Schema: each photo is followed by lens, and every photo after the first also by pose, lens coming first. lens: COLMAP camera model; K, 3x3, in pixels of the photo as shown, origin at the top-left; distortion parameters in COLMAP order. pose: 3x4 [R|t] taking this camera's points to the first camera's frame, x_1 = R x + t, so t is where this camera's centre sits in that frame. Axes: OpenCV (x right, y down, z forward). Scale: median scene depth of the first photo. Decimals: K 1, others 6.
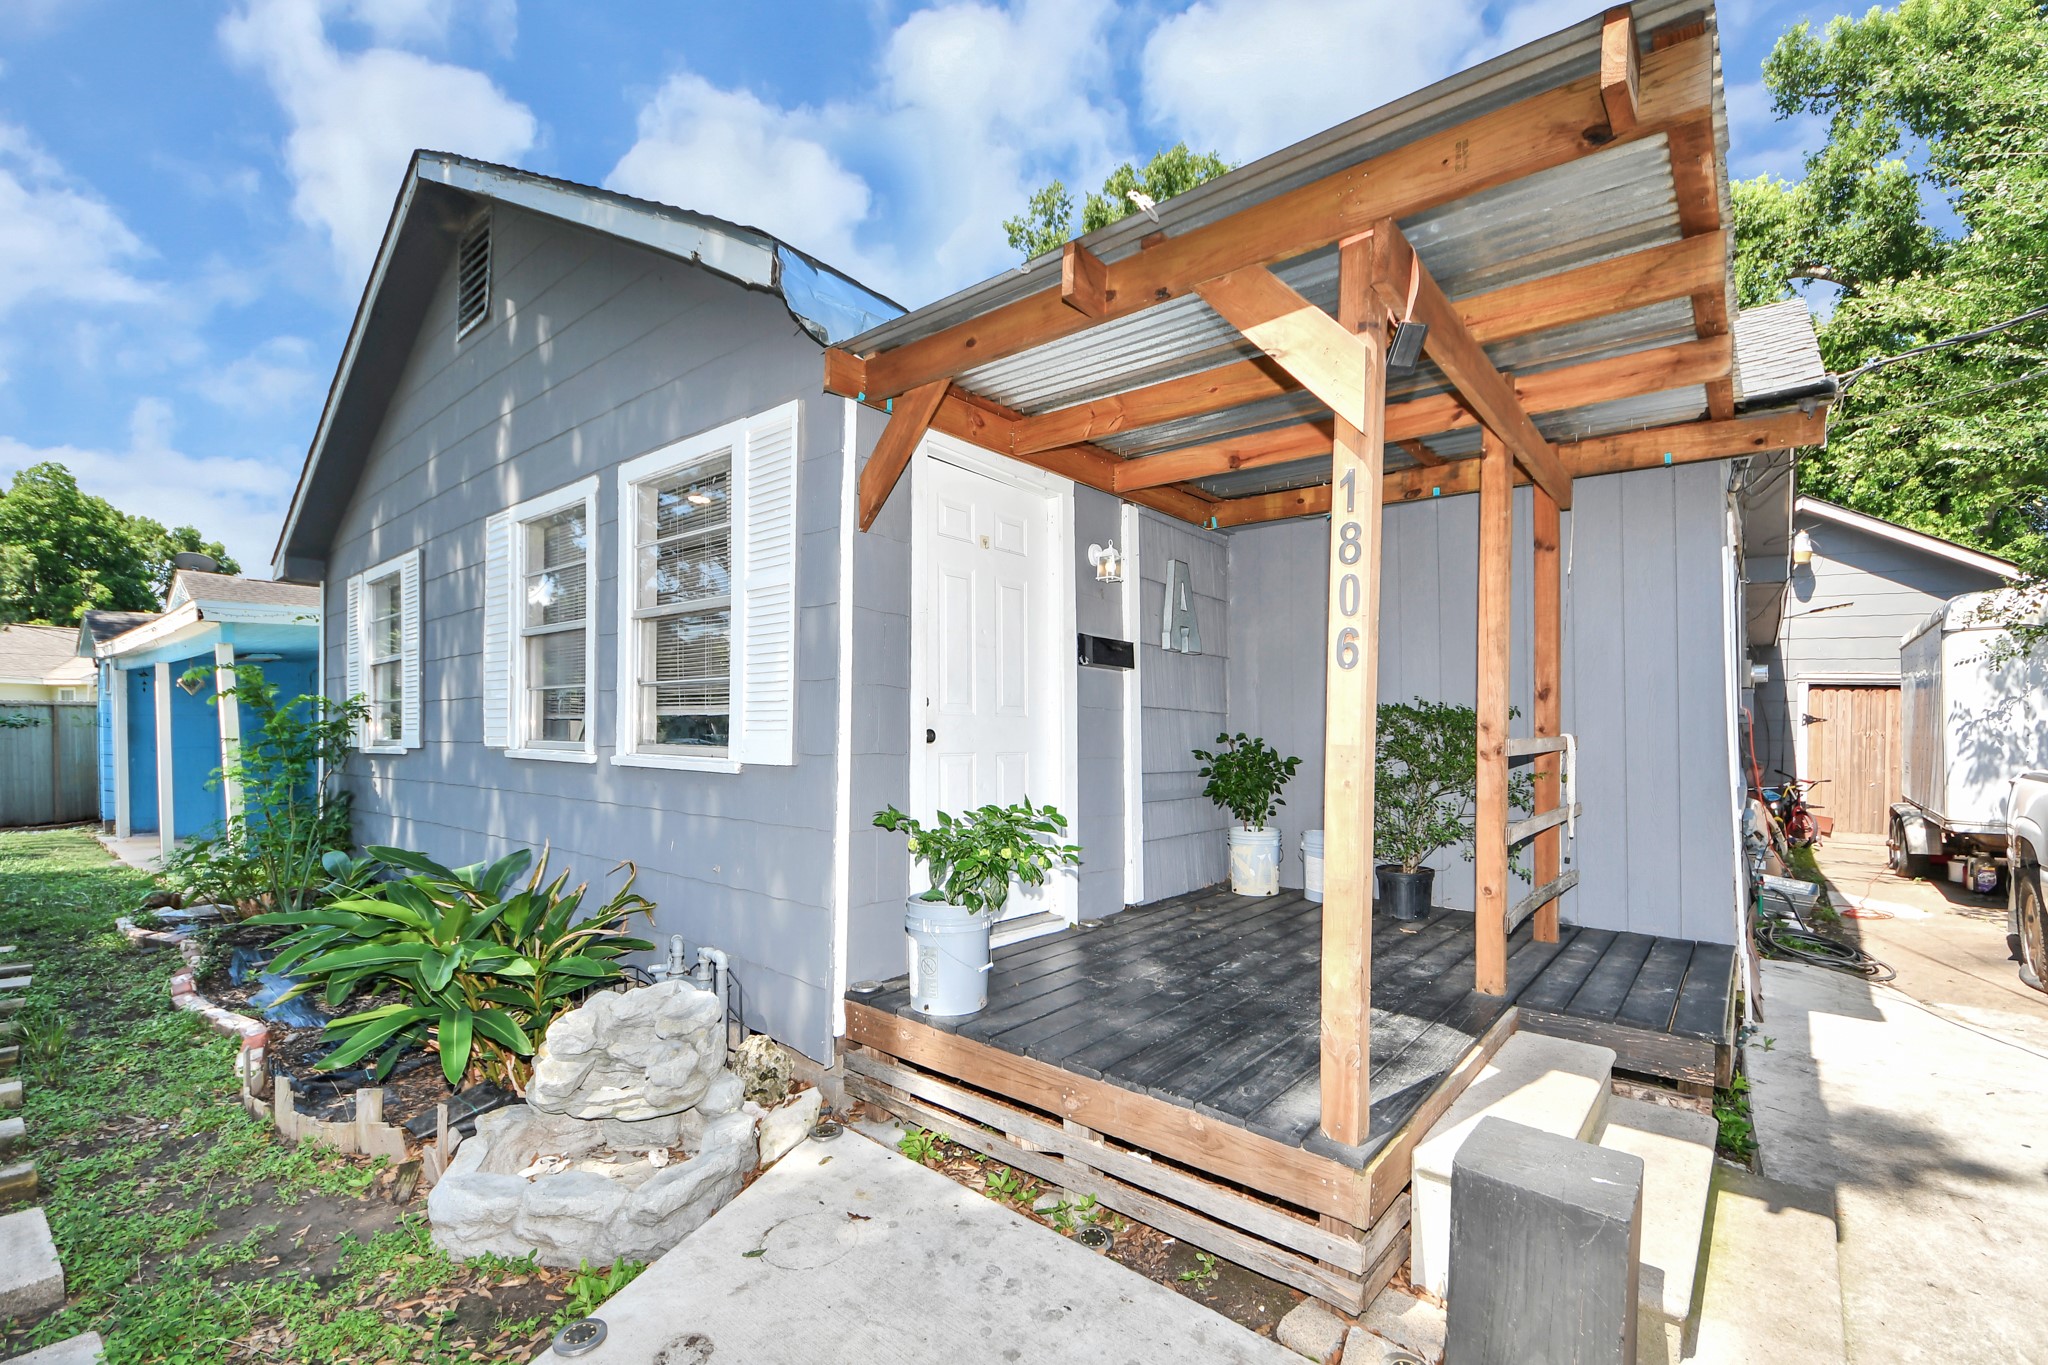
lens RADIAL K [[932.8, 0, 945.7], [0, 932.8, 735.5], [0, 0, 1]] dist [0.026504, -0.027597]
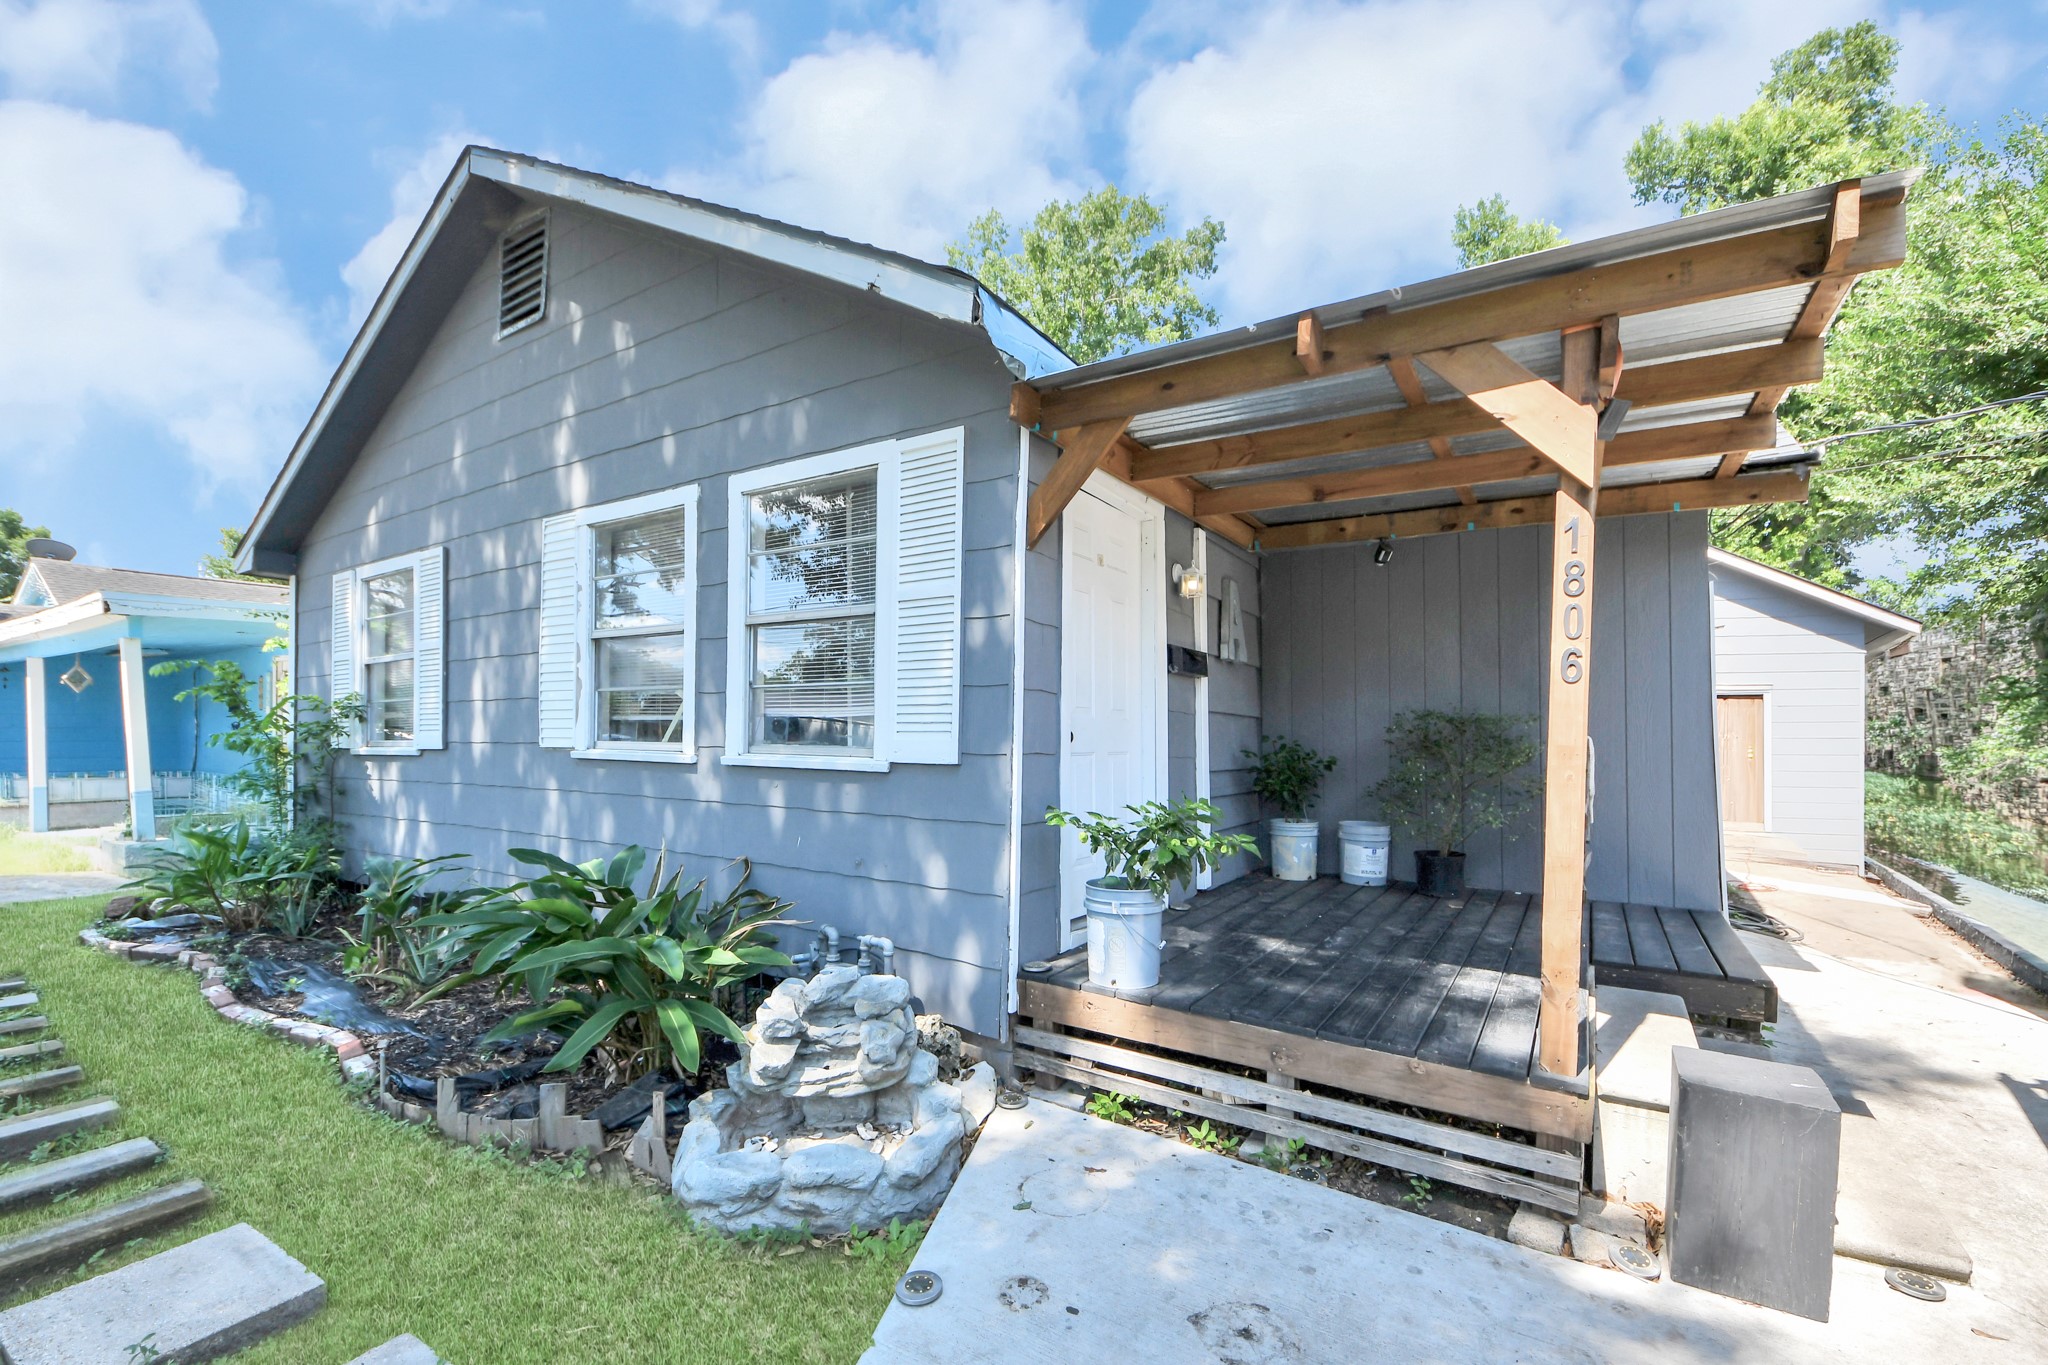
lens RADIAL K [[908.6, 0, 937.4], [0, 908.6, 734.5], [0, 0, 1]] dist [0.030947, -0.027081]
pose [[0.991017, 0.001683, 0.133725, -0.280678], [-0.001216, 0.999993, -0.003574, 0.001584], [-0.133731, 0.003379, 0.991012, -0.032367]]
